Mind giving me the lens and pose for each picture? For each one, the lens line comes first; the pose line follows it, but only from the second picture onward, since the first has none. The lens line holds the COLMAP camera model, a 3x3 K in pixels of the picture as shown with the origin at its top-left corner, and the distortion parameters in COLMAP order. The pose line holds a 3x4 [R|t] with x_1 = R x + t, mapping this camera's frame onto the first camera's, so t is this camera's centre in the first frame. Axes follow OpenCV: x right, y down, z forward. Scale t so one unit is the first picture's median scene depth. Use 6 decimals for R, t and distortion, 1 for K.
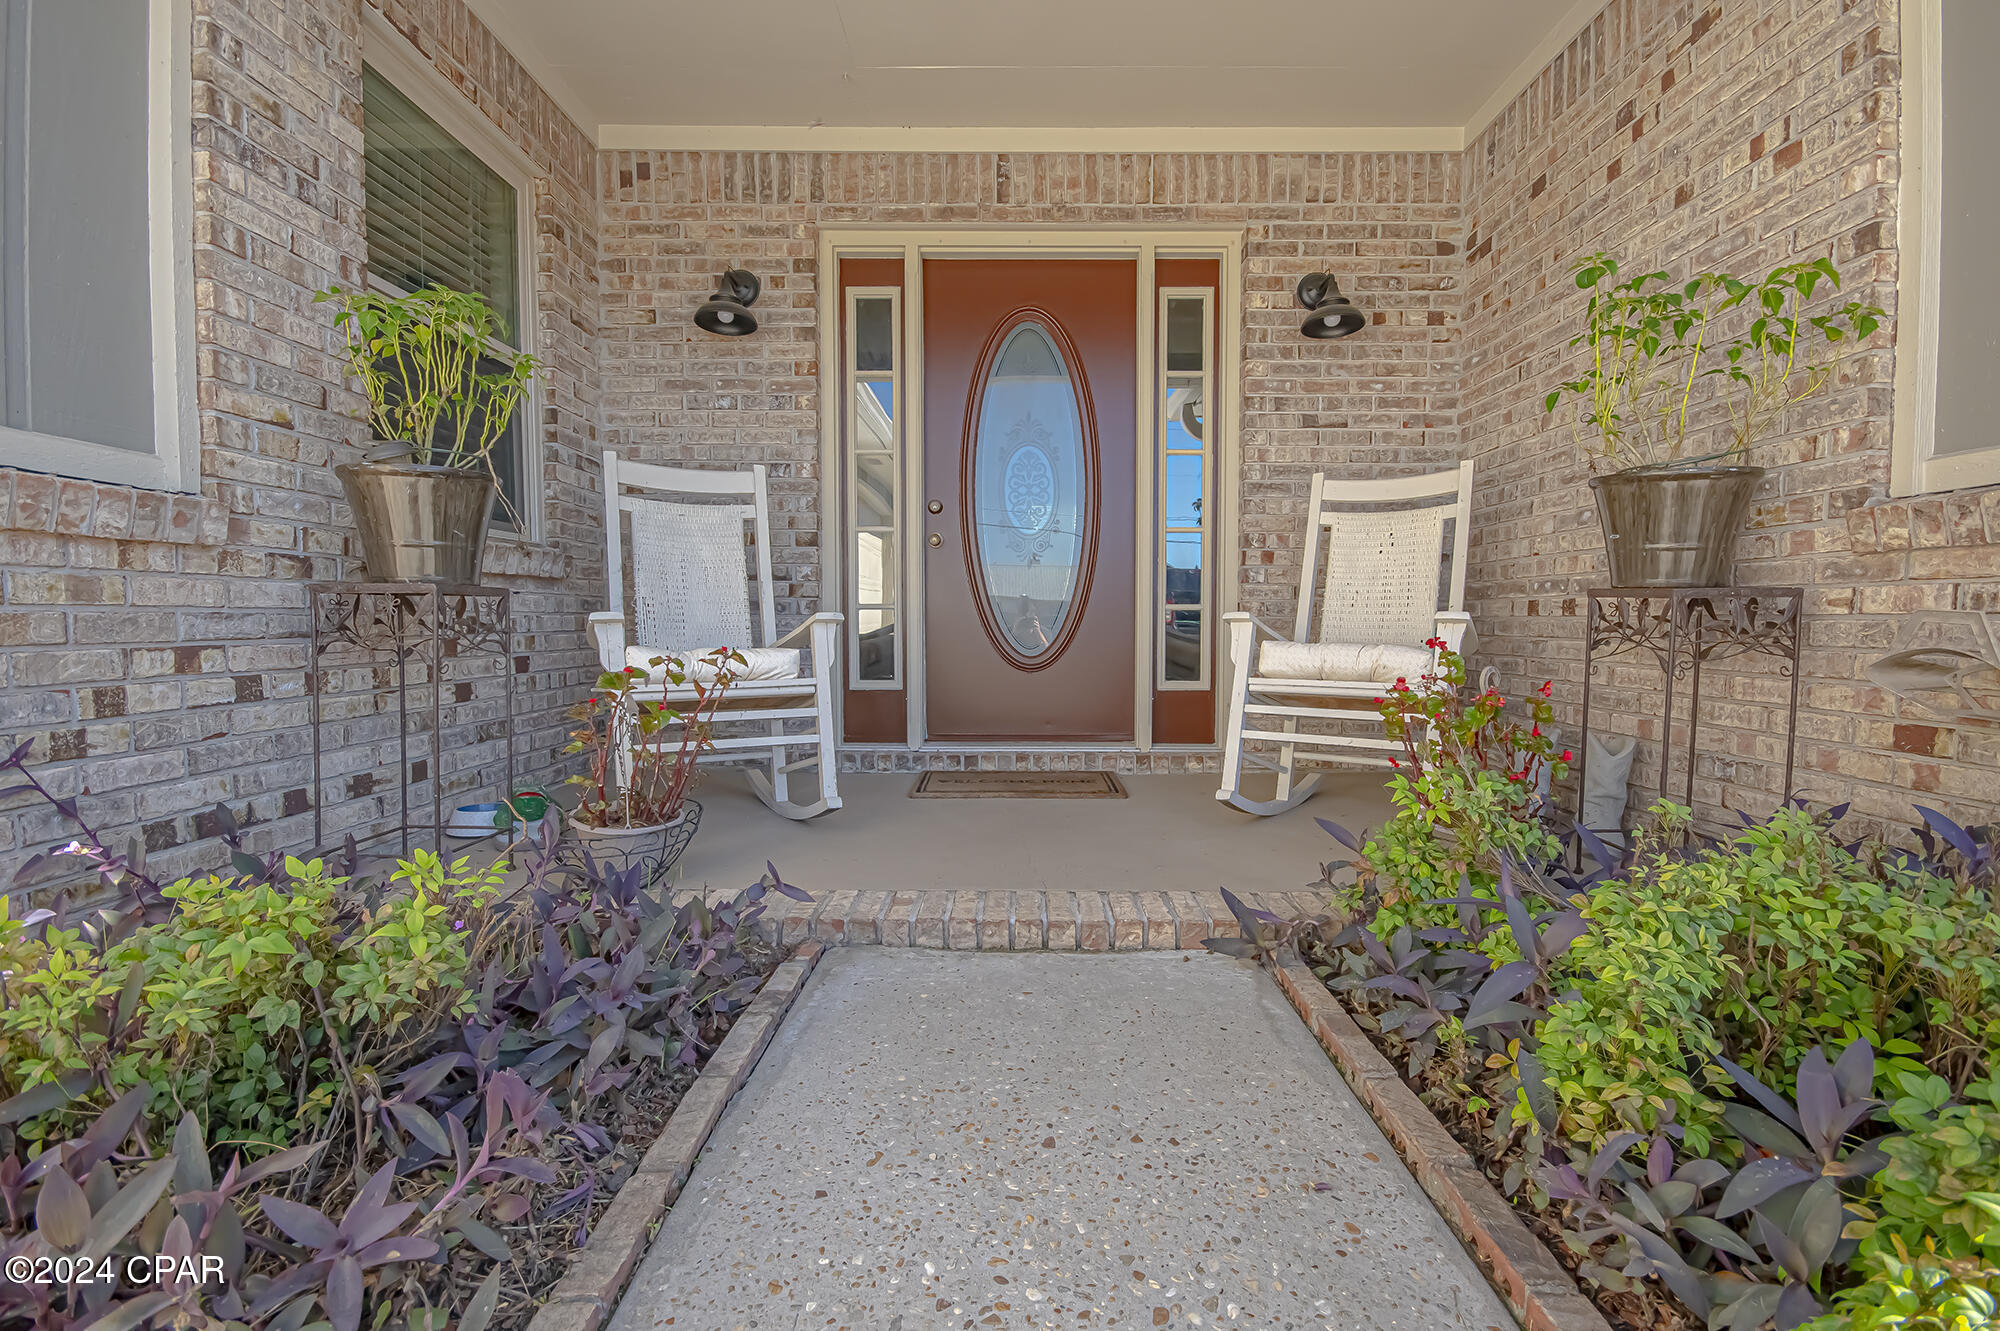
lens RADIAL K [[877.5, 0, 1001.1], [0, 877.5, 663.0], [0, 0, 1]] dist [0.004084, -0.007920]
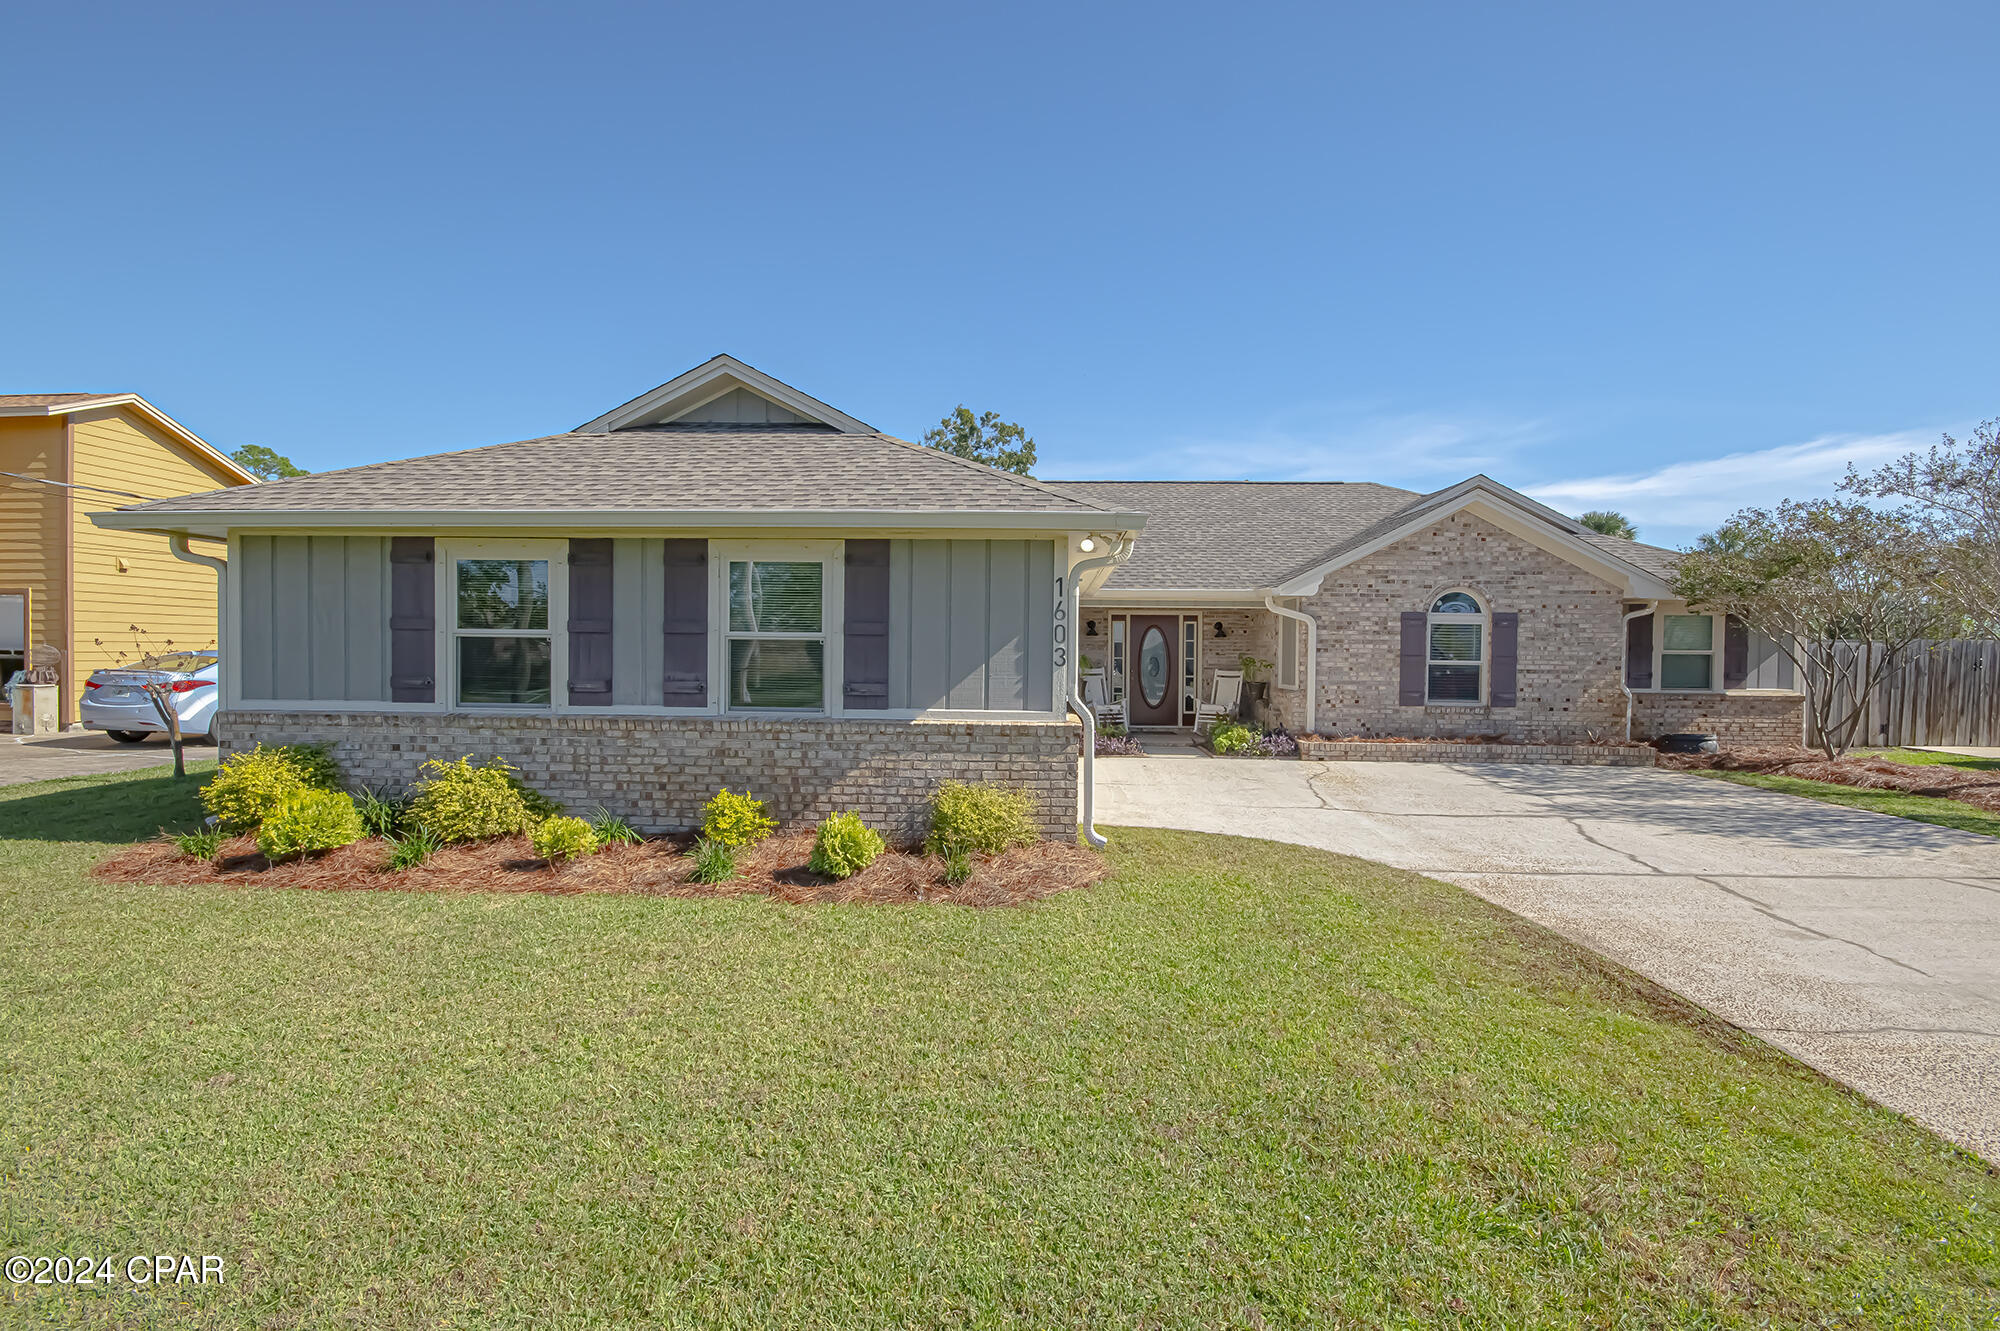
lens RADIAL K [[877.5, 0, 1001.2], [0, 877.5, 661.1], [0, 0, 1]] dist [0.004084, -0.007920]
pose [[0.999286, 0.003833, -0.037585, -0.600453], [-0.004741, 0.999698, -0.024095, -0.127759], [0.037481, 0.024256, 0.999003, -3.616399]]
